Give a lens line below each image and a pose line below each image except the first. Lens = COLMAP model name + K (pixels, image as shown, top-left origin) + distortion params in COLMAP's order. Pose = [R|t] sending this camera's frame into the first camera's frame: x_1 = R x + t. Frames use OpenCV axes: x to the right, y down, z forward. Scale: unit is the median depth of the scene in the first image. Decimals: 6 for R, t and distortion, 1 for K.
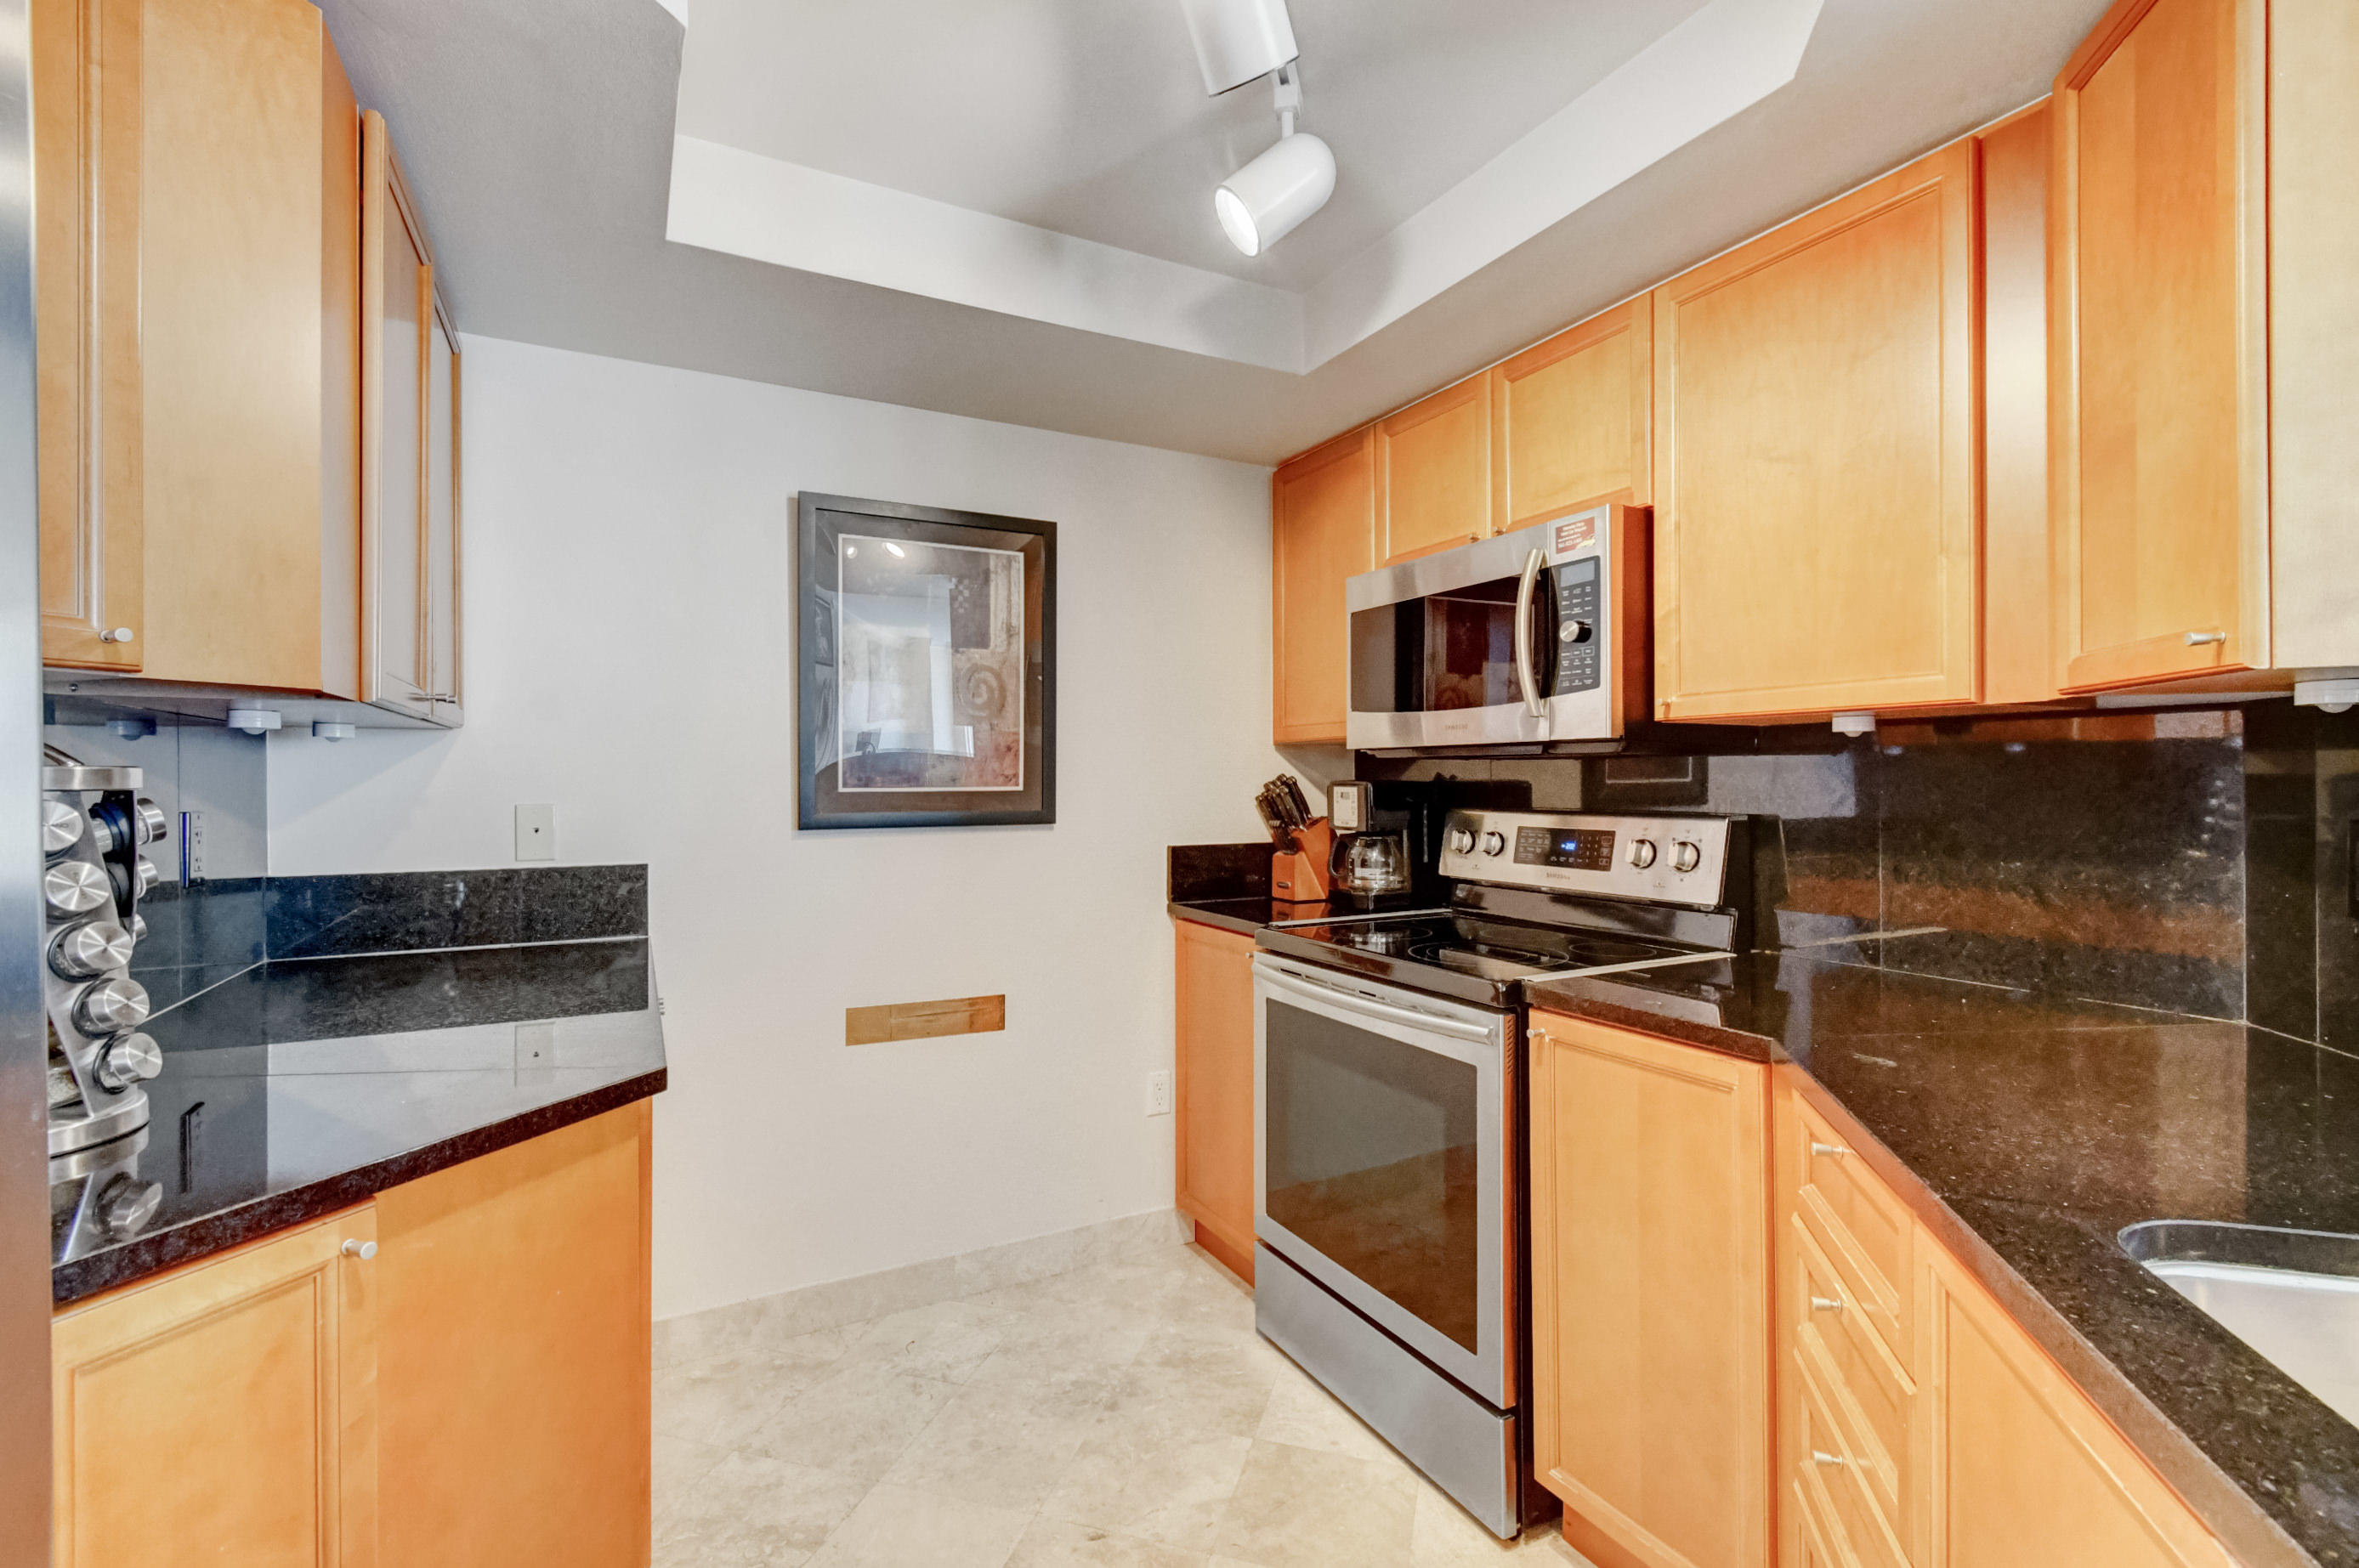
lens RADIAL K [[1049.1, 0, 1183.5], [0, 1049.1, 777.7], [0, 0, 1]] dist [-0.001507, -0.000206]
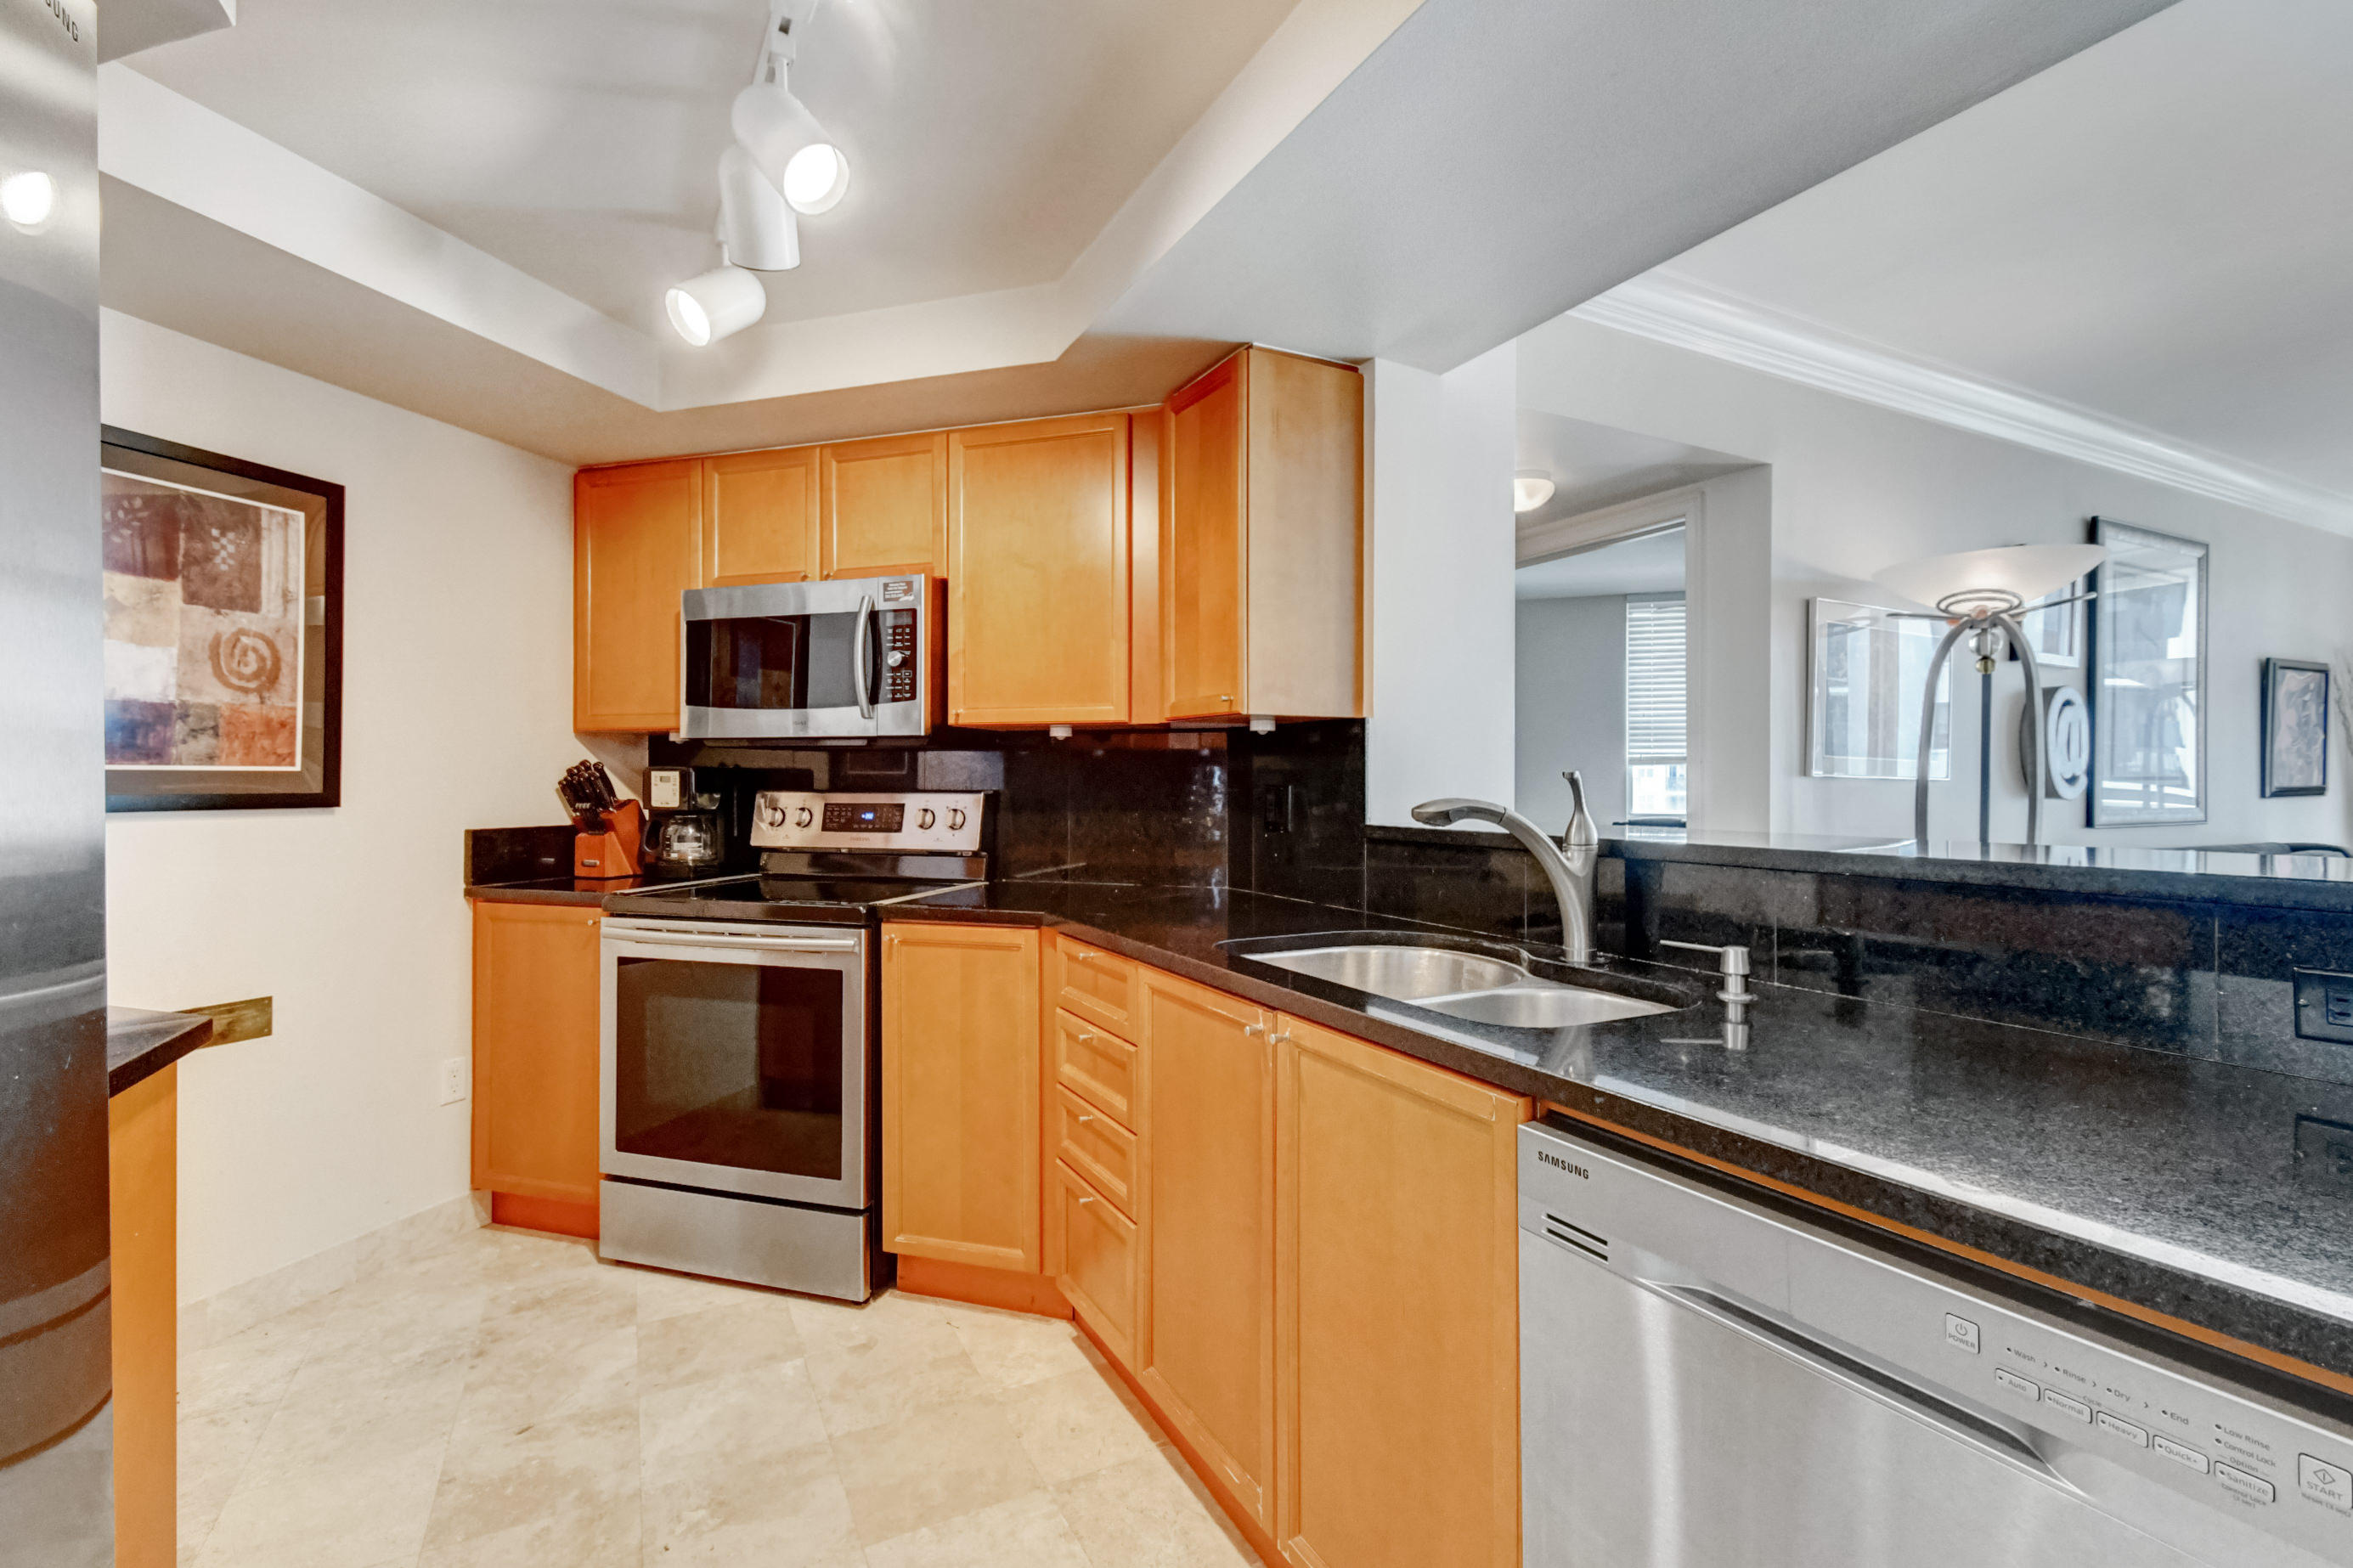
lens RADIAL K [[1046.6, 0, 1180.5], [0, 1046.6, 777.7], [0, 0, 1]] dist [-0.001507, -0.000206]
pose [[0.707414, 0.006766, 0.706767, -0.260435], [-0.006149, 0.999975, -0.003418, 0.016776], [-0.706773, -0.001928, 0.707438, -0.196631]]
